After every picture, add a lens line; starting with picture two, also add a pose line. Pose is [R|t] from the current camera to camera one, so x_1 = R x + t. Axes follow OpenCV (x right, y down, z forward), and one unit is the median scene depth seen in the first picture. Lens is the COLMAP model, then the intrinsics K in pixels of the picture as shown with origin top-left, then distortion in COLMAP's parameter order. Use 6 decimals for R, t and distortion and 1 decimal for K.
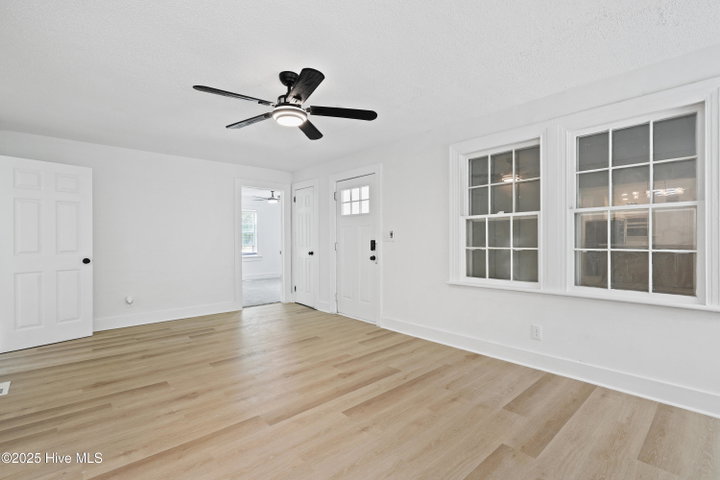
lens RADIAL K [[327.9, 0, 363.1], [0, 327.9, 240.4], [0, 0, 1]] dist [0.003258, -0.000037]
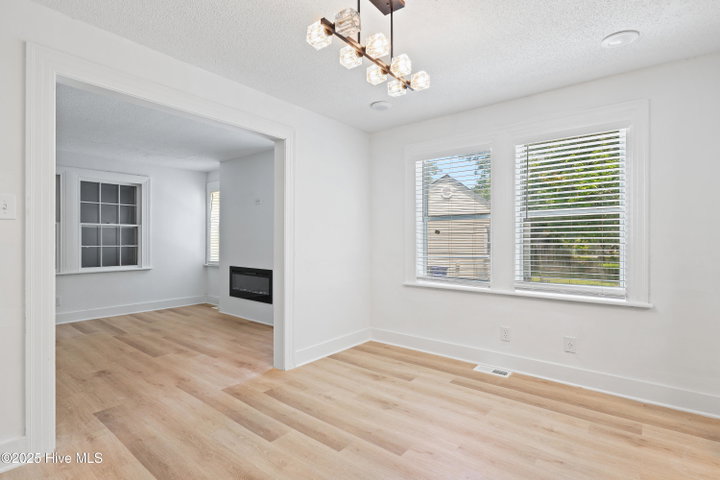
lens RADIAL K [[360.5, 0, 361.9], [0, 360.5, 239.4], [0, 0, 1]] dist [0.024426, 0.000344]
pose [[-0.132357, 0.011727, 0.991133, -1.224213], [0.000700, 0.999931, -0.011738, 0.012675], [-0.991202, -0.000860, -0.132356, -0.171514]]
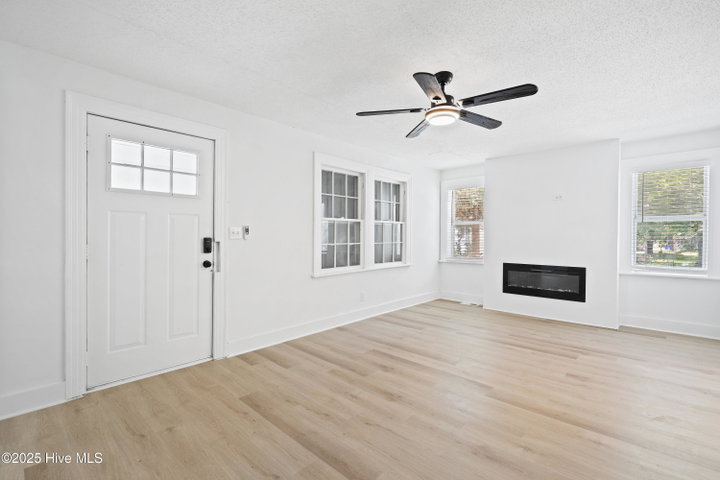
lens RADIAL K [[327.9, 0, 367.9], [0, 327.9, 242.3], [0, 0, 1]] dist [0.003258, -0.000037]
pose [[-0.100950, -0.011279, 0.994828, -0.932073], [0.001525, 0.999933, 0.011492, 0.001952], [-0.994890, 0.002678, -0.100926, 1.018921]]
